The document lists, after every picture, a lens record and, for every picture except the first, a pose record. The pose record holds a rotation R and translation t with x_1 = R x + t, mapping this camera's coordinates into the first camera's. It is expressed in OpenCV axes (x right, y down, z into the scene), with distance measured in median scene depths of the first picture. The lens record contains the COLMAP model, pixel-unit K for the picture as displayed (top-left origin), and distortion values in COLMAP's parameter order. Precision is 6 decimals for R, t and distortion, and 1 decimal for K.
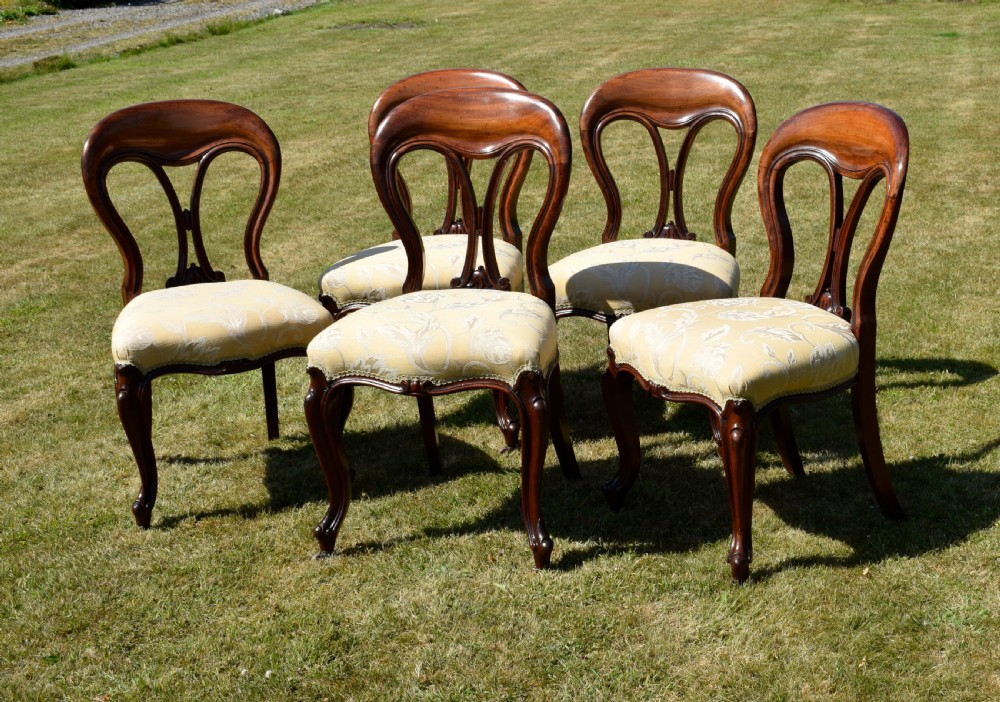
lens RADIAL K [[1662.9, 0, 573.7], [0, 1662.9, 351.2], [0, 0, 1]] dist [-0.006138, -0.033778]
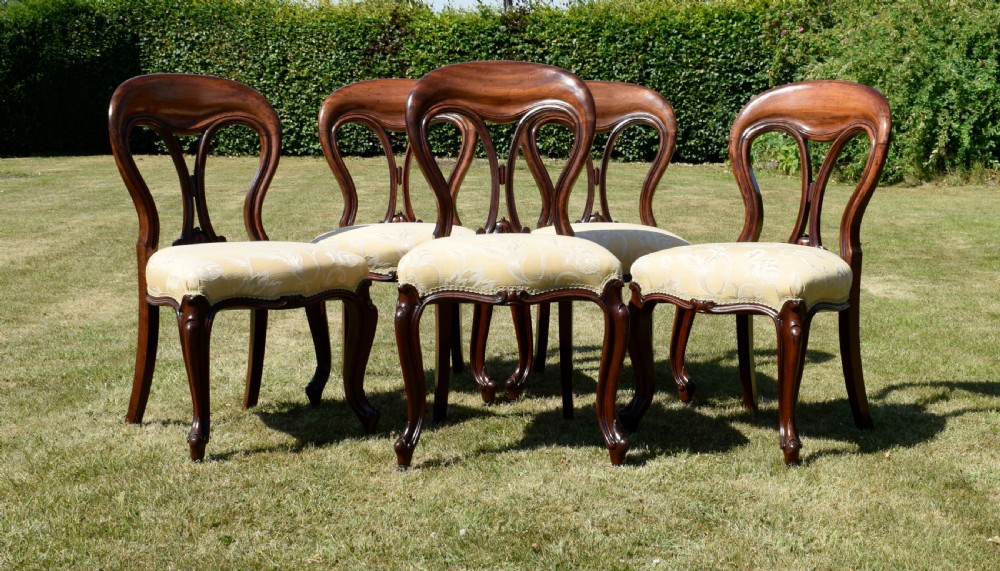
lens RADIAL K [[1538.8, 0, 543.4], [0, 1538.8, 284.5], [0, 0, 1]] dist [-0.011508, -0.071690]
pose [[0.948786, 0.007845, 0.315822, -0.361042], [0.045233, 0.986018, -0.160381, 0.161591], [-0.312664, 0.166453, 0.935166, 0.042424]]
